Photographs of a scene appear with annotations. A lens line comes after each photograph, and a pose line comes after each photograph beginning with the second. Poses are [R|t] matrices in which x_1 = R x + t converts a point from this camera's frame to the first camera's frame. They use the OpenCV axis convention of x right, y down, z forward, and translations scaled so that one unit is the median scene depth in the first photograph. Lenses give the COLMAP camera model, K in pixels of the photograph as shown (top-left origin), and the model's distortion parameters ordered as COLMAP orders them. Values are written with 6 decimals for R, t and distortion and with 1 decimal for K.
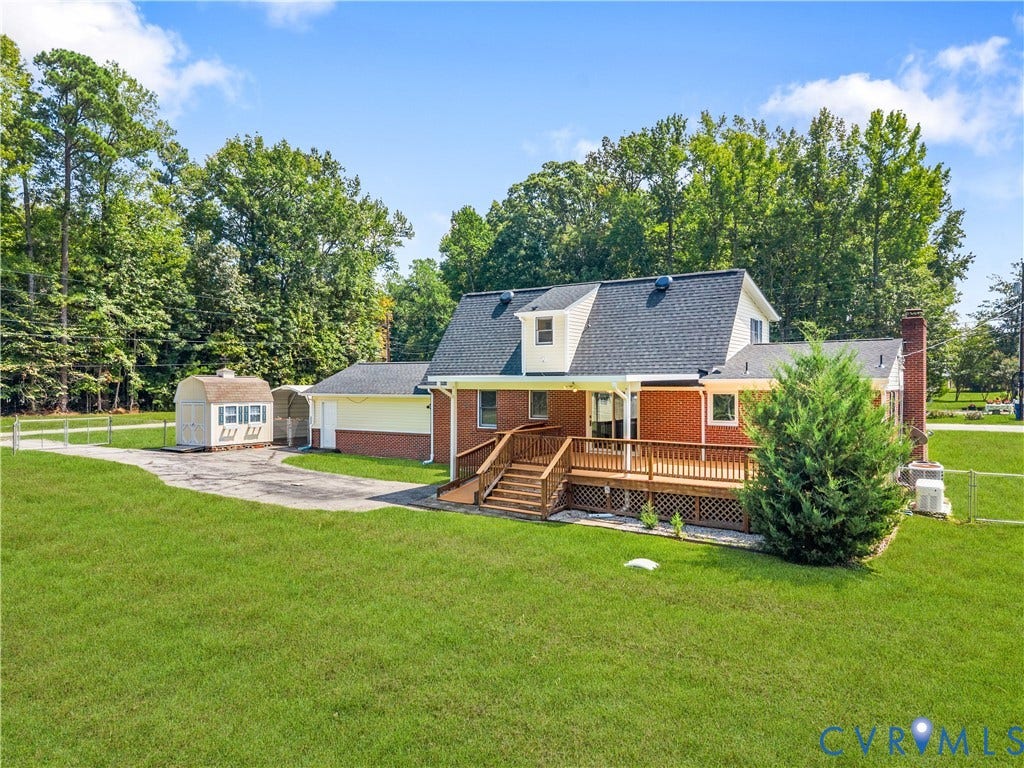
lens RADIAL K [[671.4, 0, 493.4], [0, 671.4, 398.7], [0, 0, 1]] dist [0.030984, -0.022485]
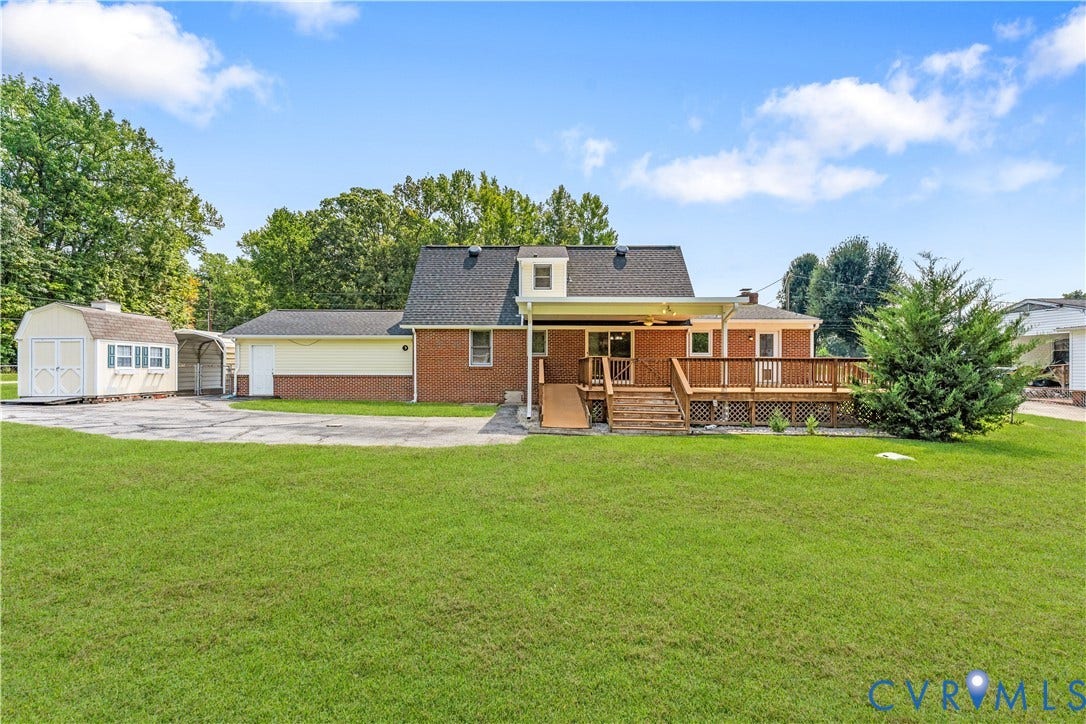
lens RADIAL K [[441.2, 0, 544.3], [0, 441.2, 365.9], [0, 0, 1]] dist [0.002089, -0.001252]
pose [[0.843626, 0.001744, 0.536928, -0.138297], [0.008023, 0.999842, -0.015854, 0.025958], [-0.536871, 0.017682, 0.843479, 0.167012]]
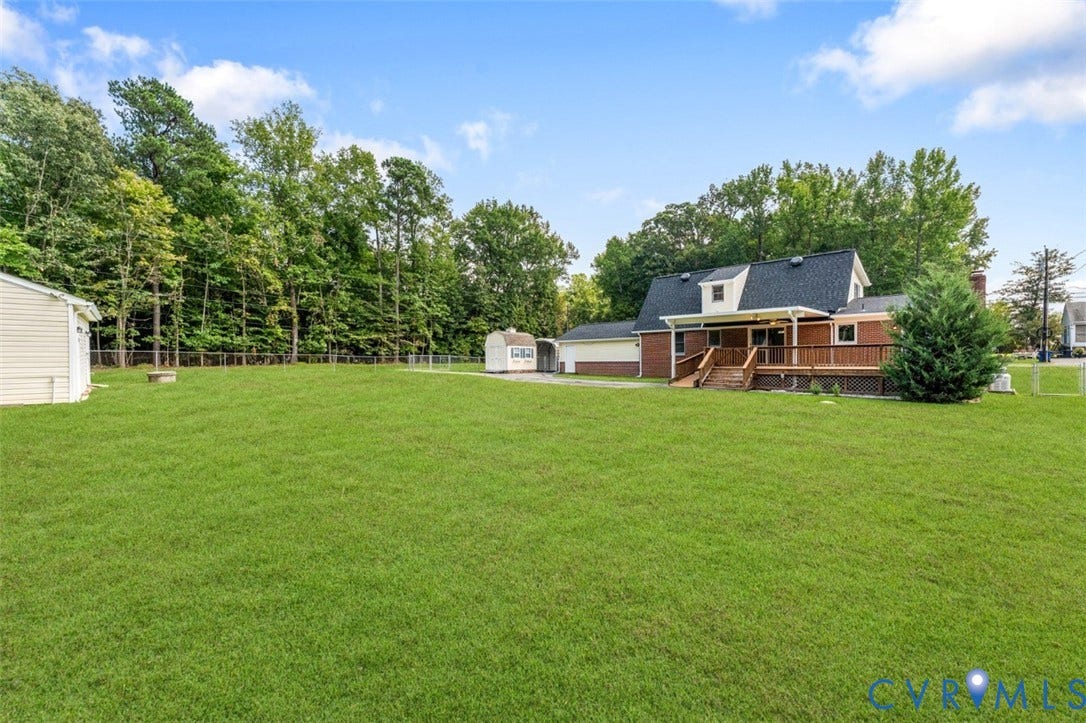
lens RADIAL K [[441.2, 0, 539.1], [0, 441.2, 365.9], [0, 0, 1]] dist [0.002089, -0.001252]
pose [[0.984611, -0.005511, -0.174674, -0.073044], [0.004714, 0.999977, -0.004975, 0.034786], [0.174697, 0.004075, 0.984614, -0.060468]]
